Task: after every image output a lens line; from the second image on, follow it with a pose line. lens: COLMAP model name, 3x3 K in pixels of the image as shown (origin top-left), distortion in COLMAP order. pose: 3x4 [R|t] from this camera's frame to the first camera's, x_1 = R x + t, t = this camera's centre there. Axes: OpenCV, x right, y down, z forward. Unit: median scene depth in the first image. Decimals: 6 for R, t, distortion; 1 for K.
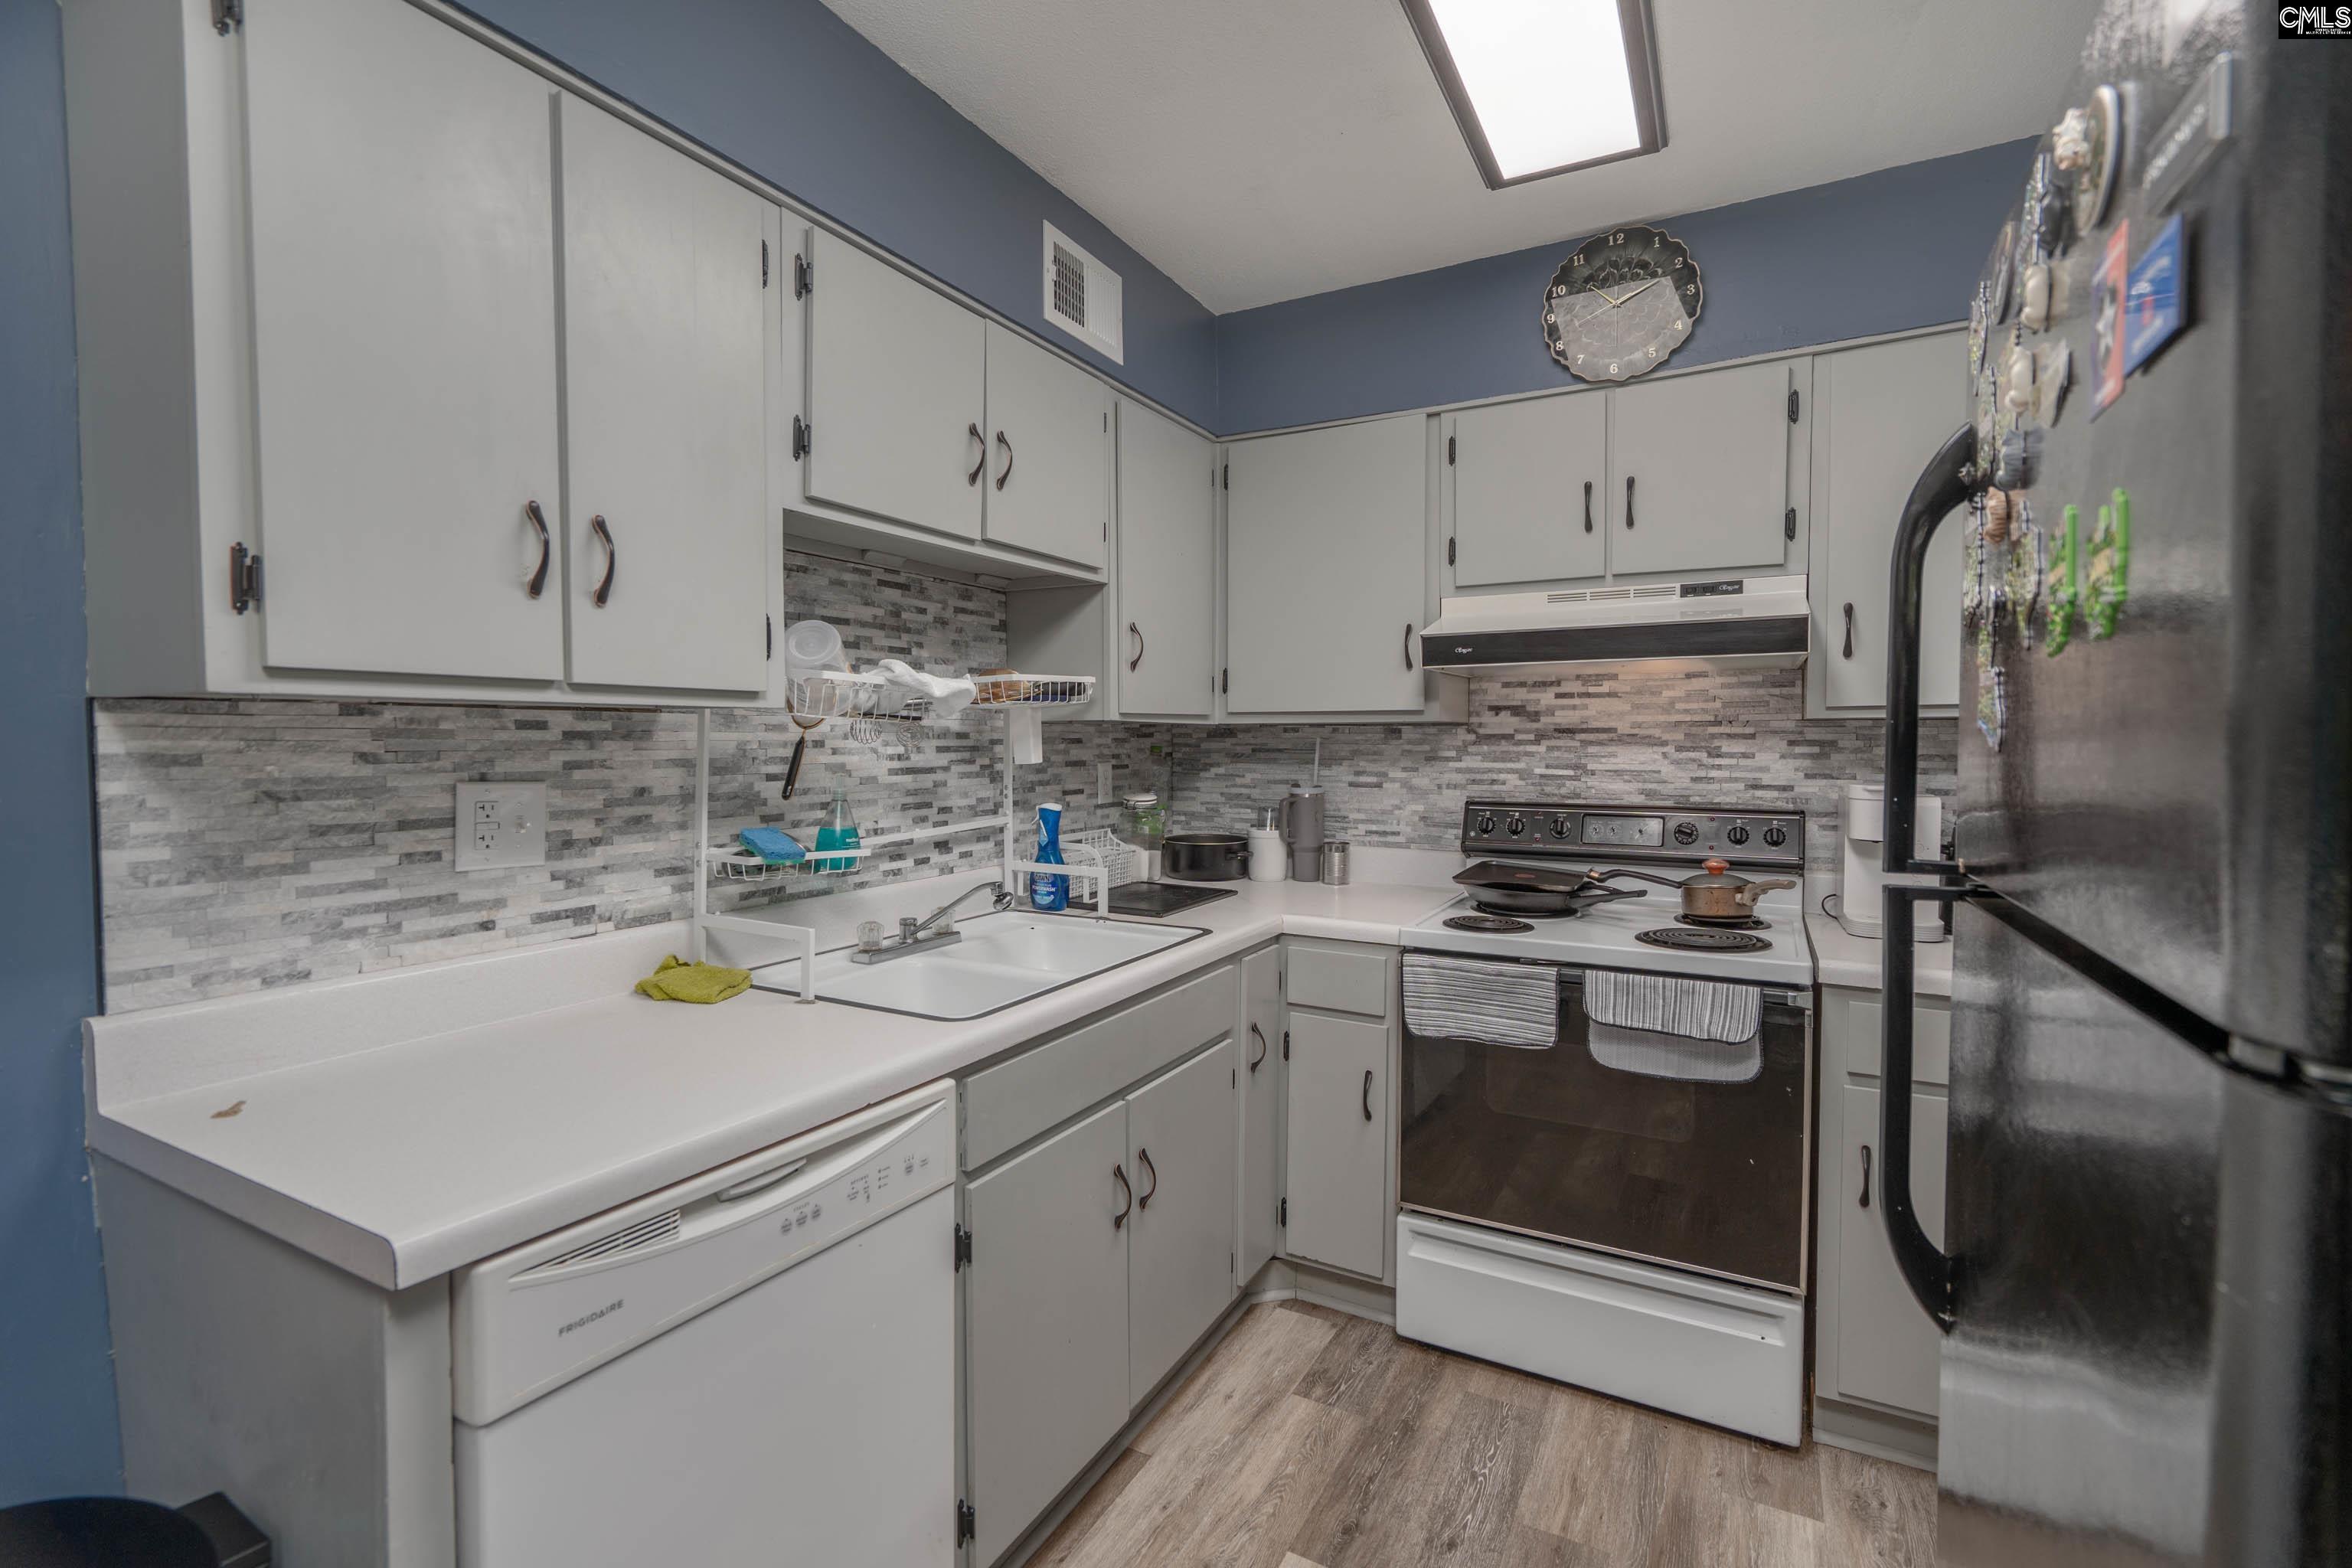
lens RADIAL K [[1050.2, 0, 1173.6], [0, 1050.2, 774.6], [0, 0, 1]] dist [-0.005721, 0.003117]
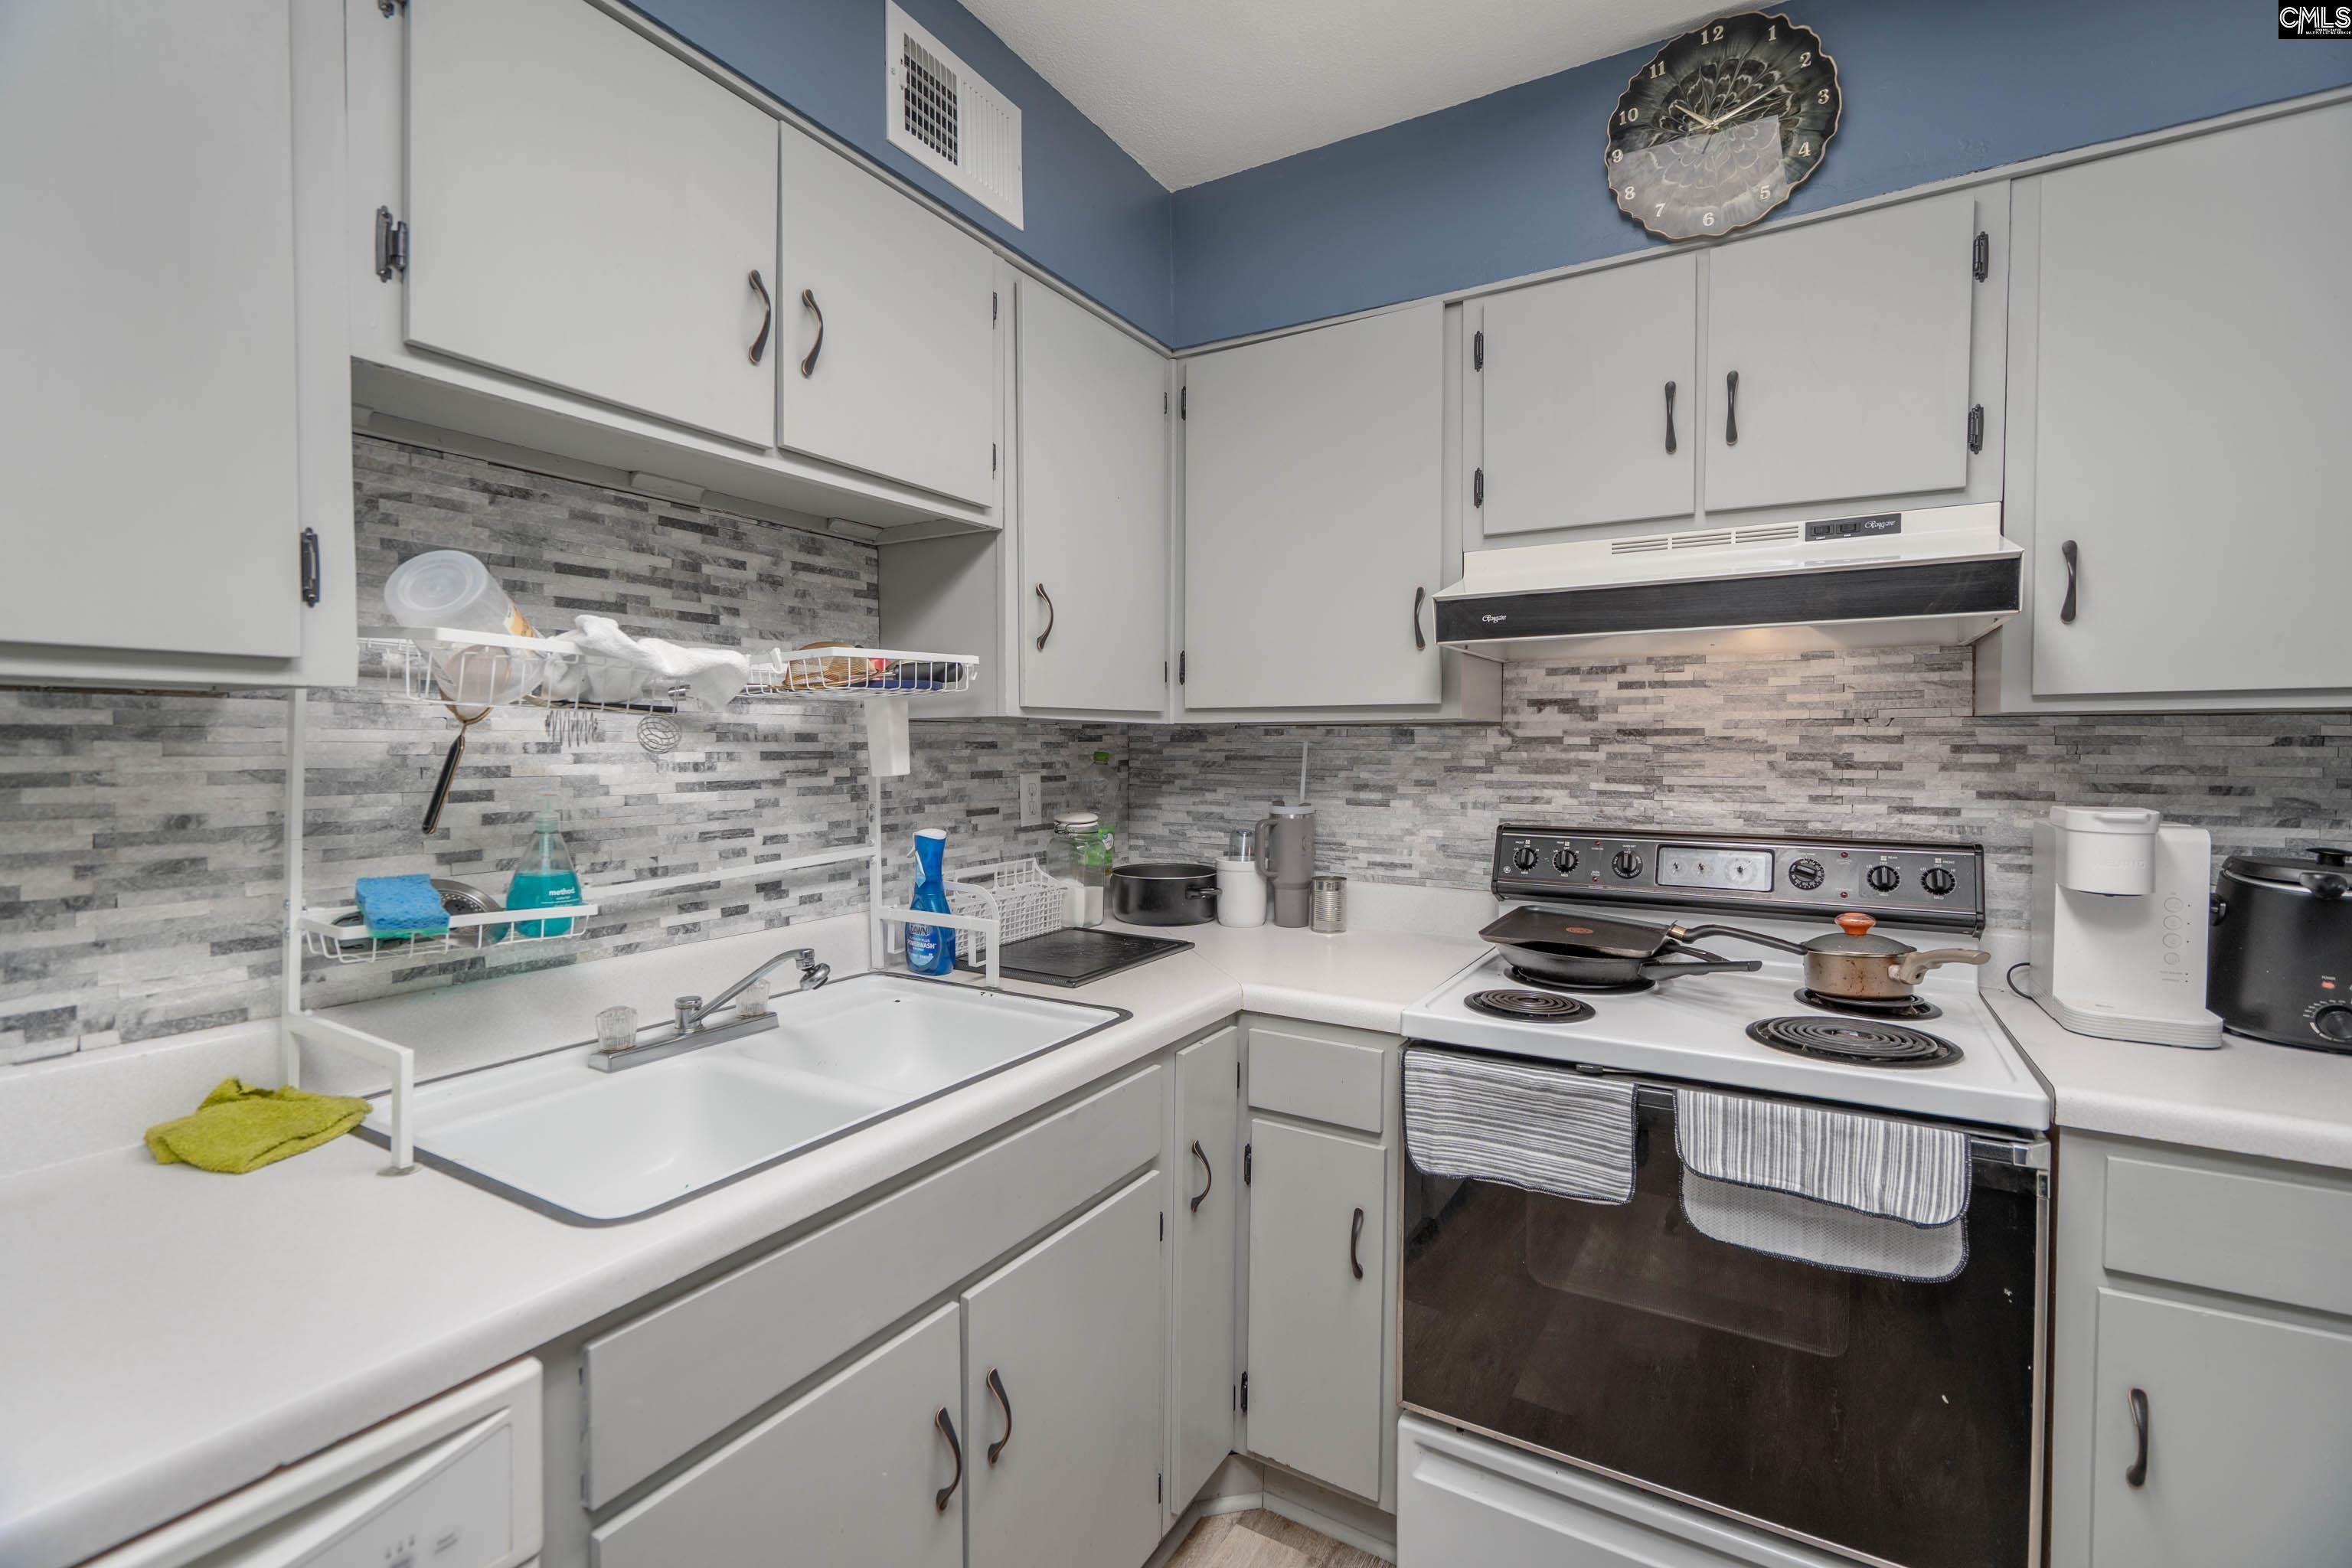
lens RADIAL K [[1050.2, 0, 1171.4], [0, 1050.2, 775.3], [0, 0, 1]] dist [-0.005721, 0.003117]
pose [[0.999413, 0.002030, -0.034197, 0.085859], [-0.002243, 0.999978, -0.006208, -0.007122], [0.034183, 0.006281, 0.999396, 0.294645]]
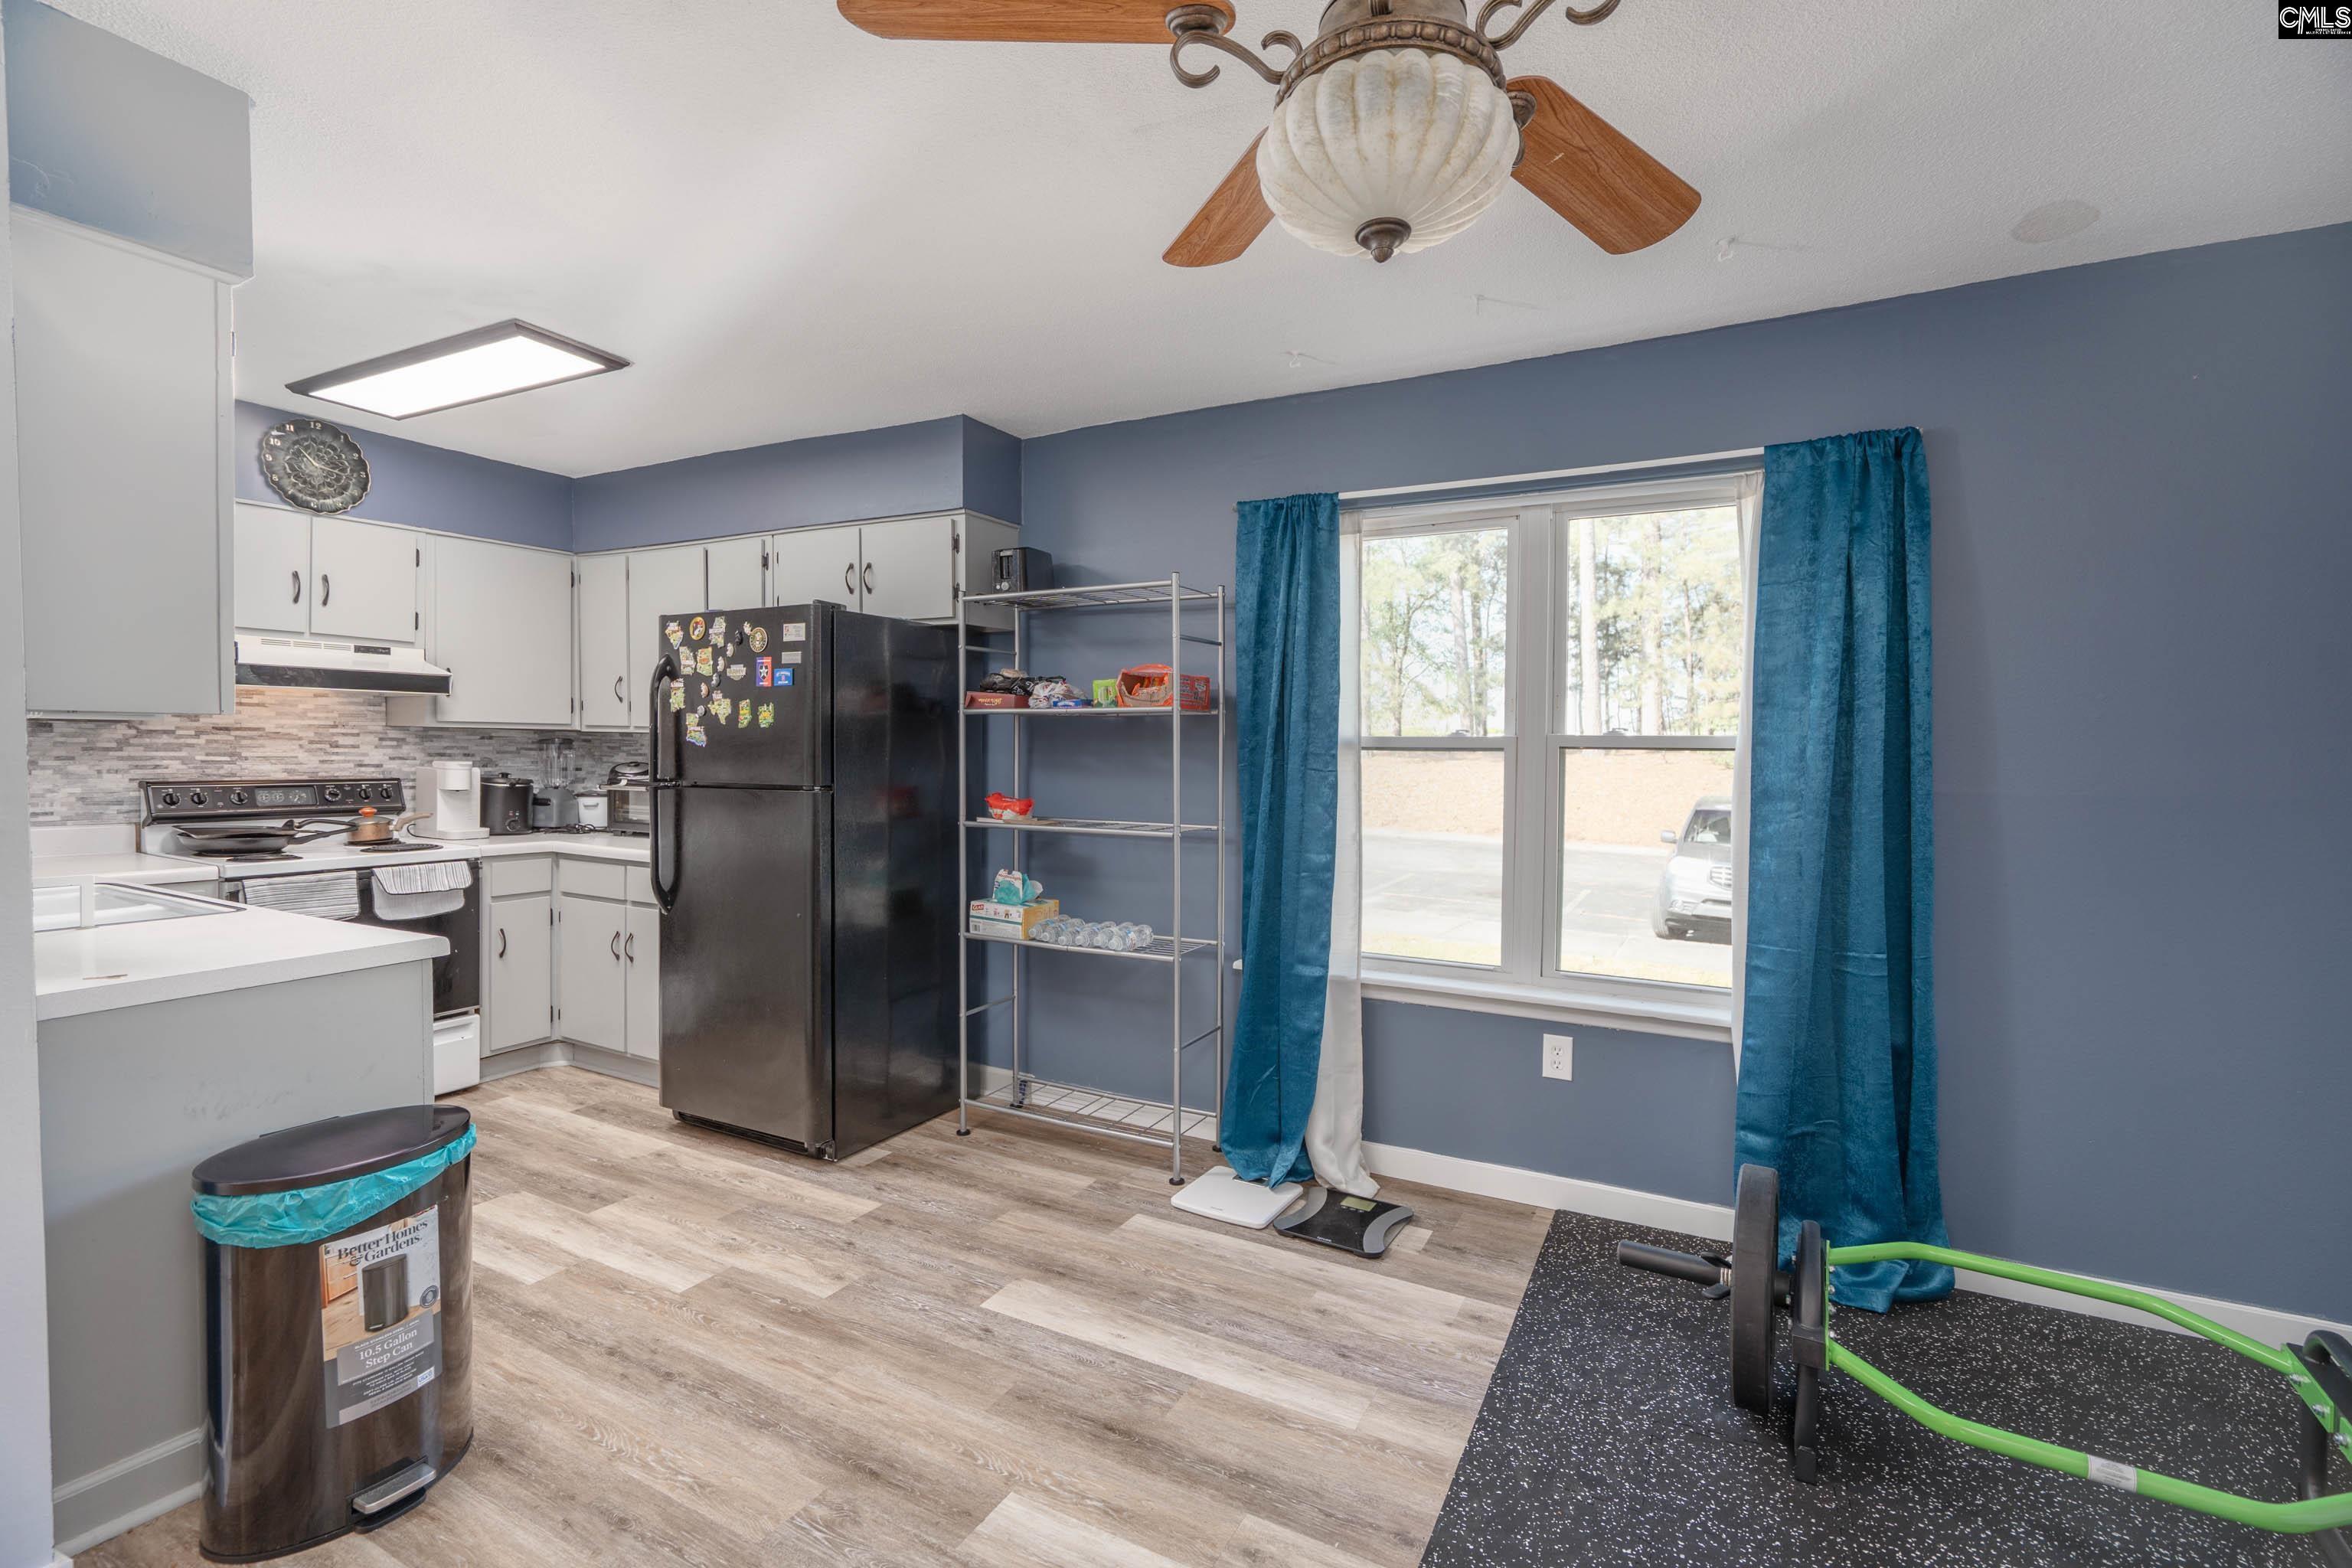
lens RADIAL K [[1050.2, 0, 1161.5], [0, 1050.2, 776.6], [0, 0, 1]] dist [-0.005721, 0.003117]
pose [[-0.012031, -0.028692, 0.999516, -1.256626], [0.015550, 0.999462, 0.028877, 0.001266], [-0.999807, 0.015890, -0.011579, -0.279519]]
